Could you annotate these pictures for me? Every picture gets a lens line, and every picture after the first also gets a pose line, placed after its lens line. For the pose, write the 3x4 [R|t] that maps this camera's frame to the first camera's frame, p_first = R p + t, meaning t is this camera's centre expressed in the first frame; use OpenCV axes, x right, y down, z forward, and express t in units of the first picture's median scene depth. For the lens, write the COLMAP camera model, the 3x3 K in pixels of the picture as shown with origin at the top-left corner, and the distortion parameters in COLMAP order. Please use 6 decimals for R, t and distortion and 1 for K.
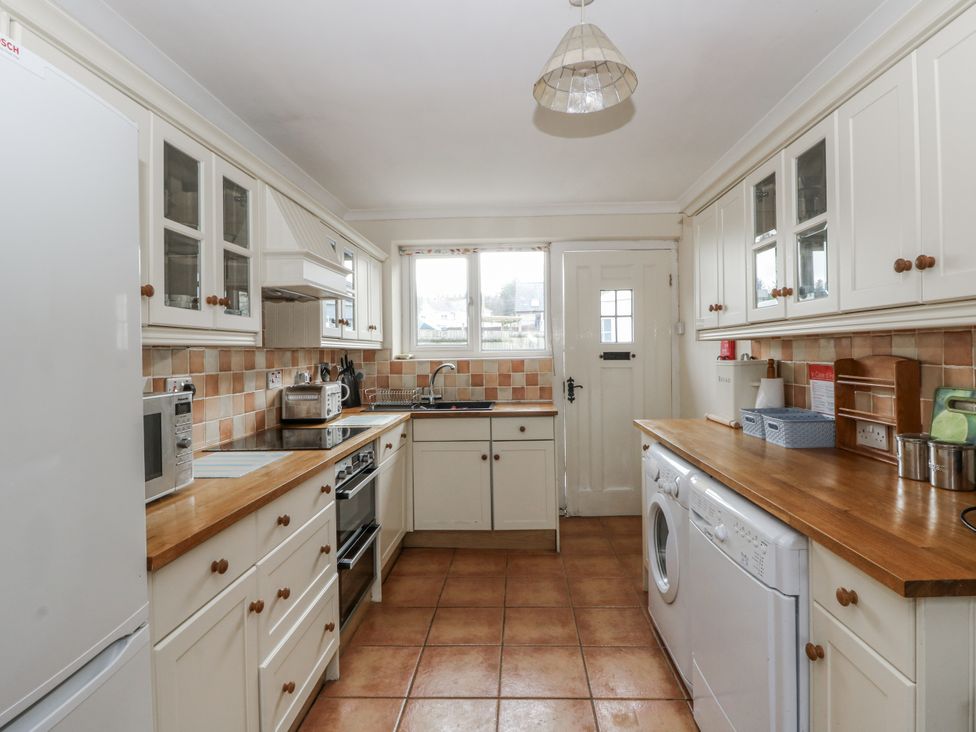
lens RADIAL K [[508.1, 0, 504.8], [0, 508.1, 352.2], [0, 0, 1]] dist [-0.000189, -0.013384]
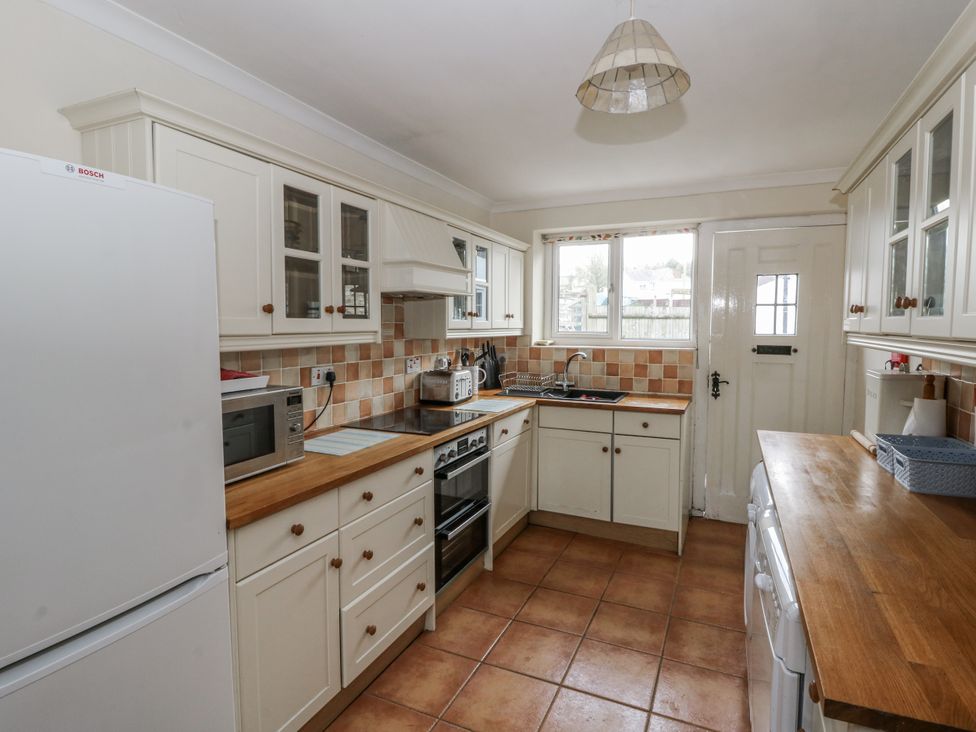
lens RADIAL K [[510.6, 0, 504.5], [0, 510.6, 355.7], [0, 0, 1]] dist [0.004732, -0.014816]
pose [[0.926227, 0.041828, -0.374639, 0.161385], [-0.017109, 0.997465, 0.069069, -0.048312], [0.376578, -0.057564, 0.924595, 0.006951]]
